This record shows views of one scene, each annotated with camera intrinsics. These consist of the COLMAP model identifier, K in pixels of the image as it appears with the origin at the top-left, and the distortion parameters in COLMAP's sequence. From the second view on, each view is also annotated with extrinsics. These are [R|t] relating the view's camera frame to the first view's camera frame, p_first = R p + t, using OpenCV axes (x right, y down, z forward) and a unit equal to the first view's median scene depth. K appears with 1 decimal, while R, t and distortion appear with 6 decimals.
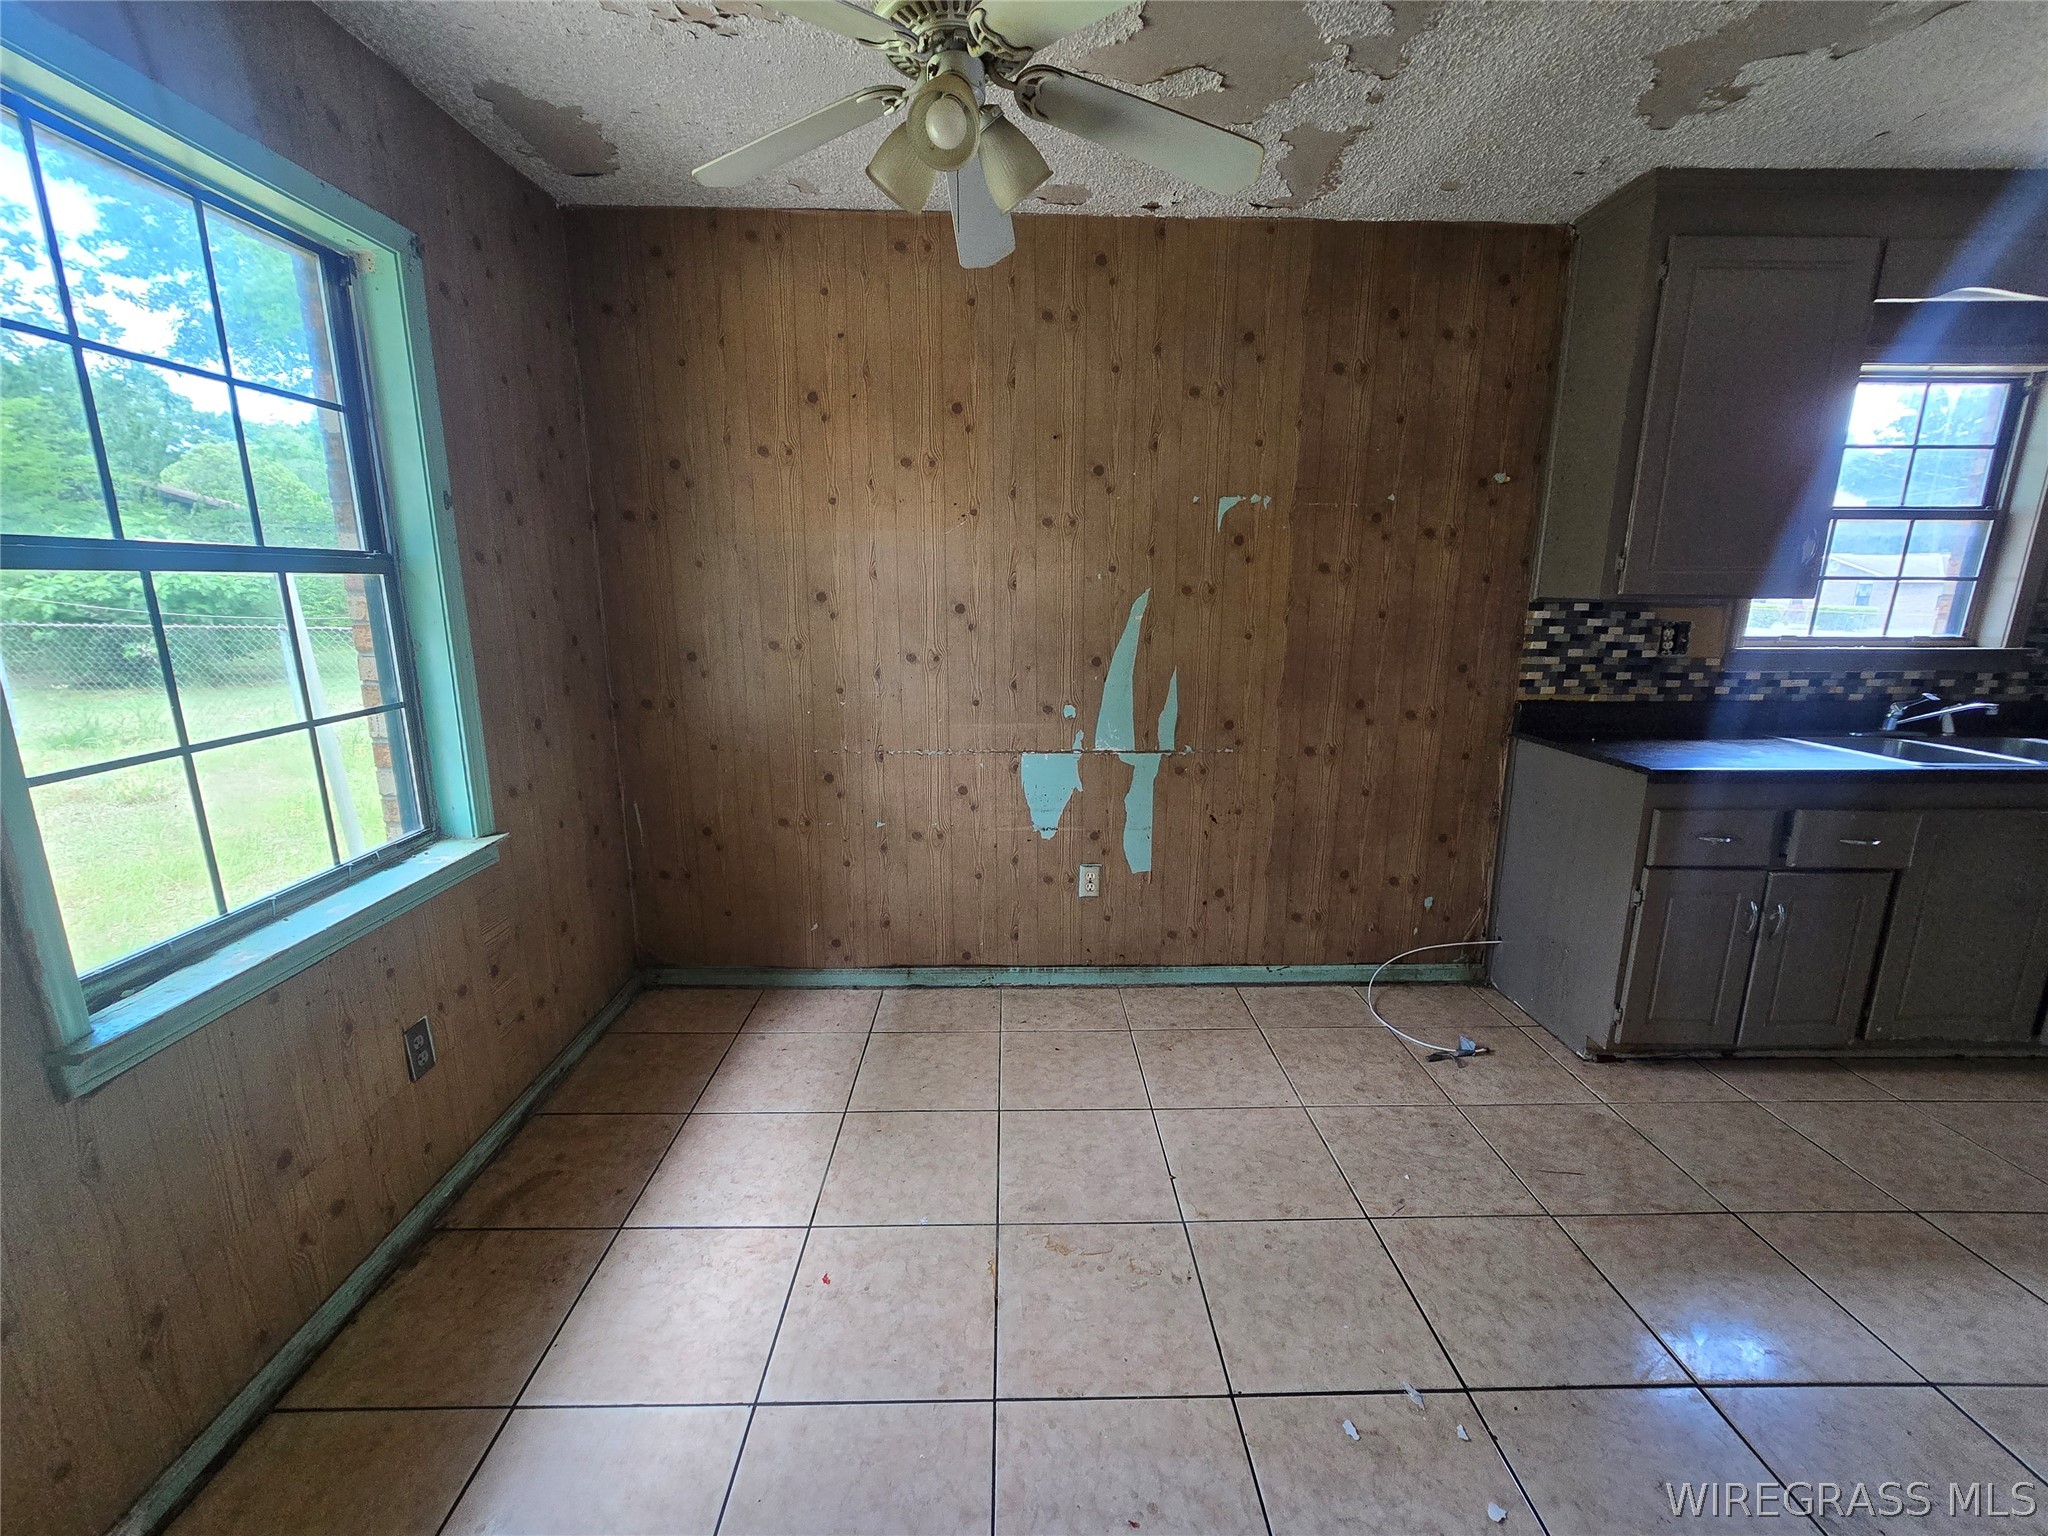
lens RADIAL K [[832.2, 0, 1017.0], [0, 832.2, 769.6], [0, 0, 1]] dist [-0.000919, -0.000003]
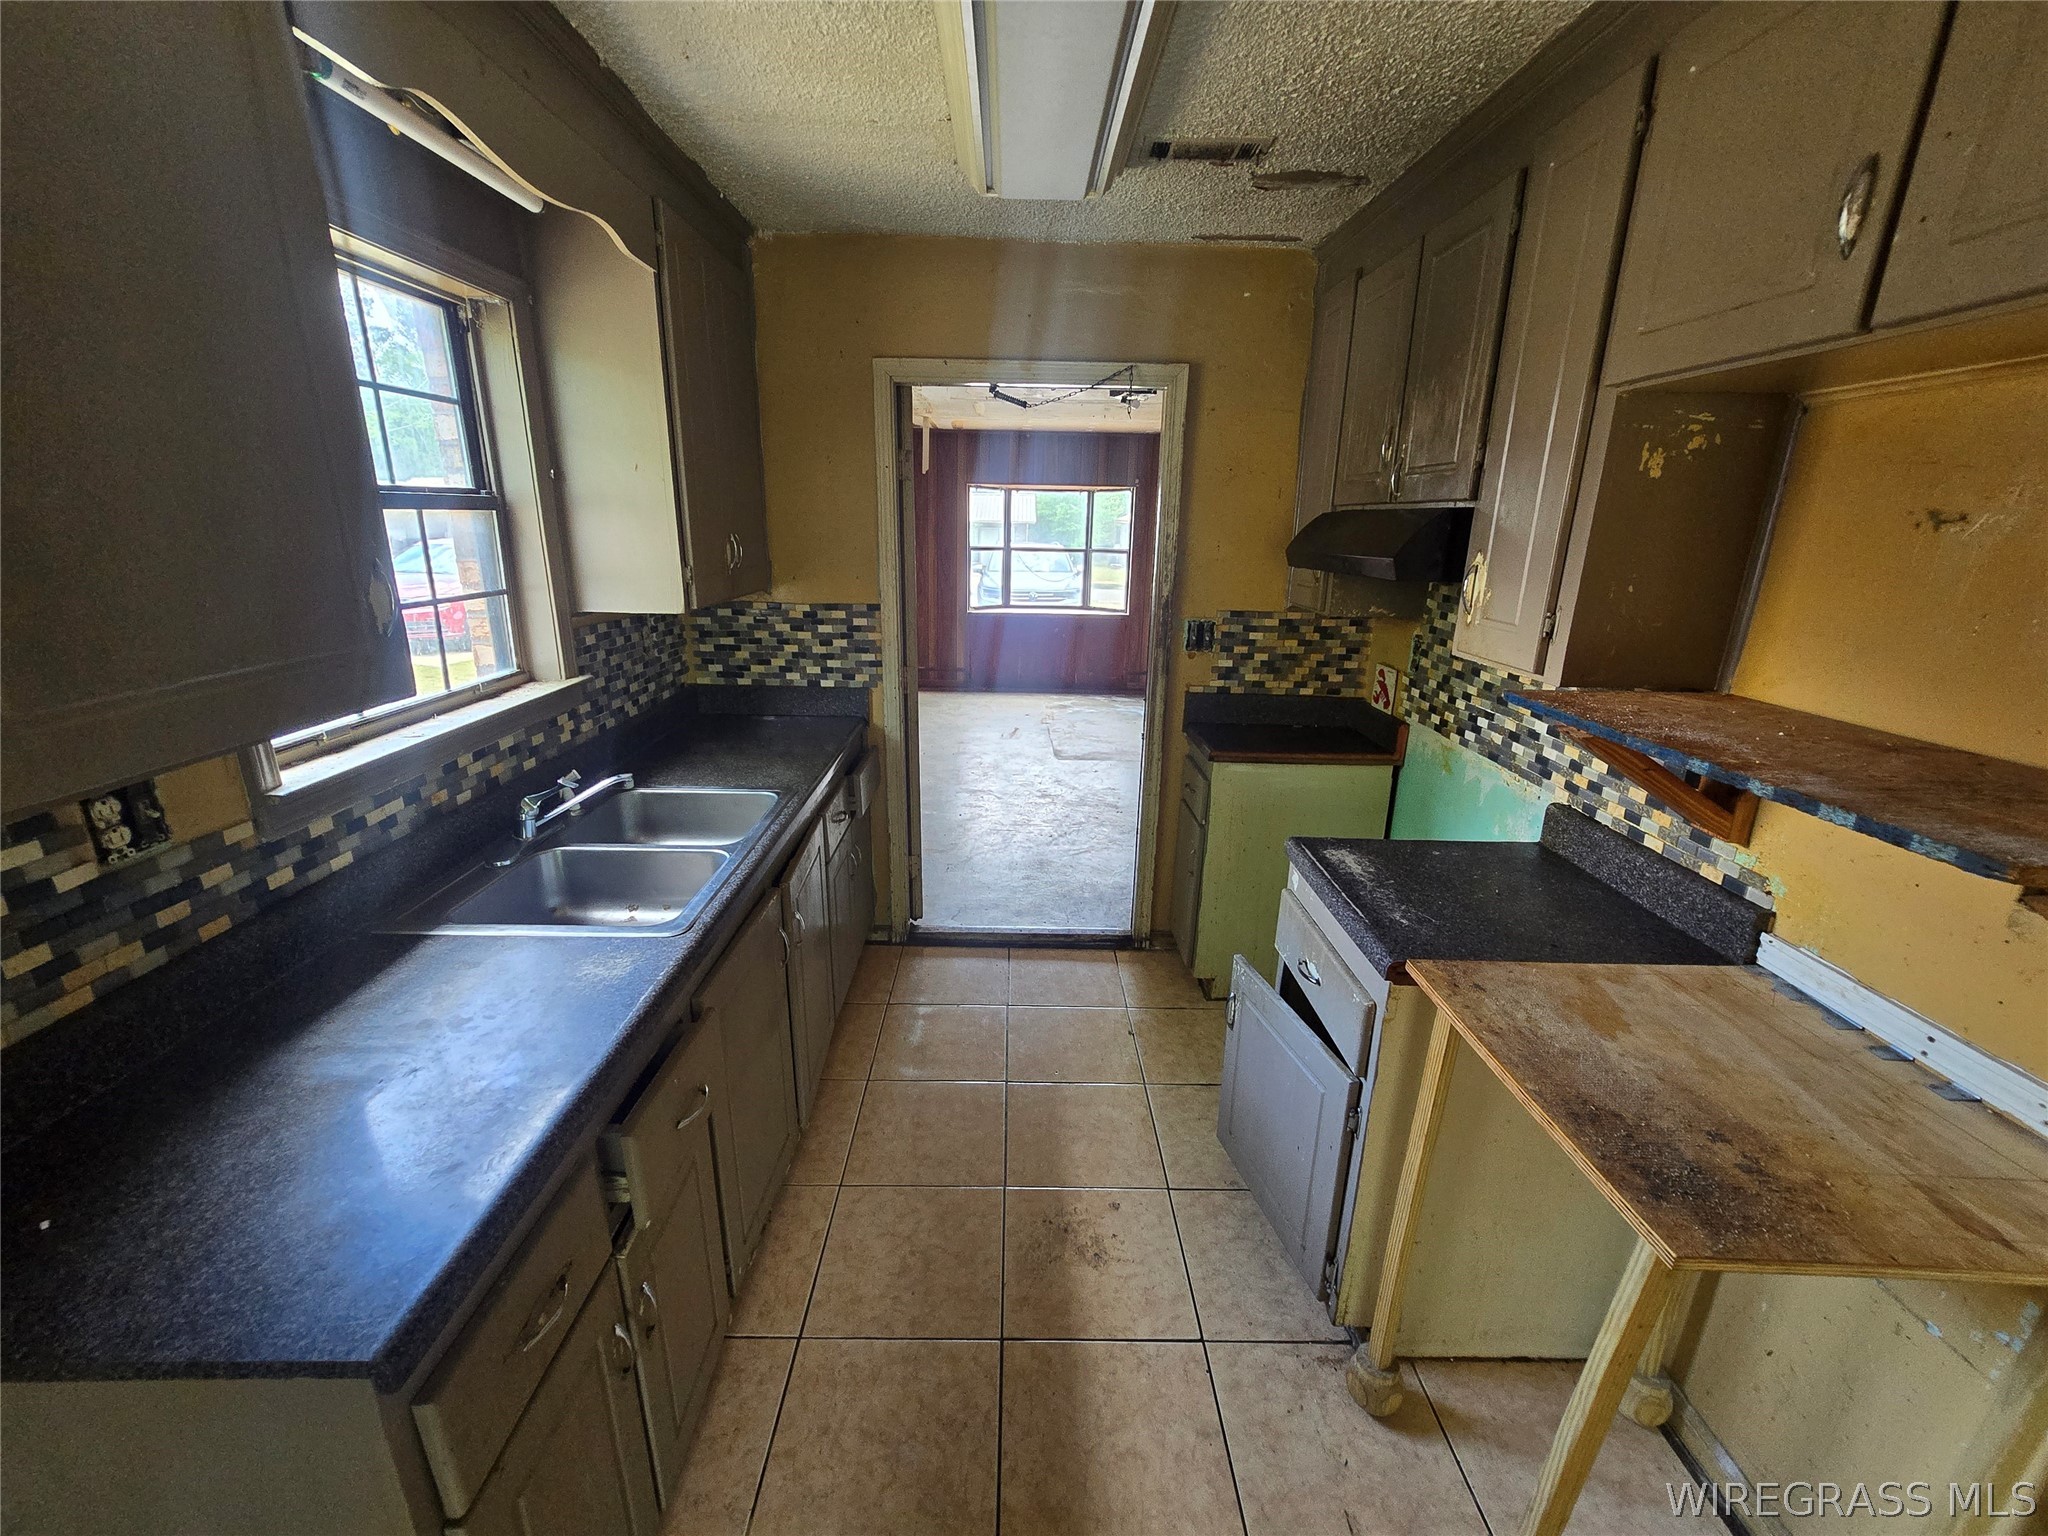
lens RADIAL K [[832.2, 0, 1021.9], [0, 832.2, 774.3], [0, 0, 1]] dist [-0.000919, -0.000003]
pose [[-0.005225, -0.294476, 0.955645, 0.415458], [0.192955, 0.937401, 0.289909, -0.205873], [-0.981194, 0.185912, 0.051922, 0.555977]]
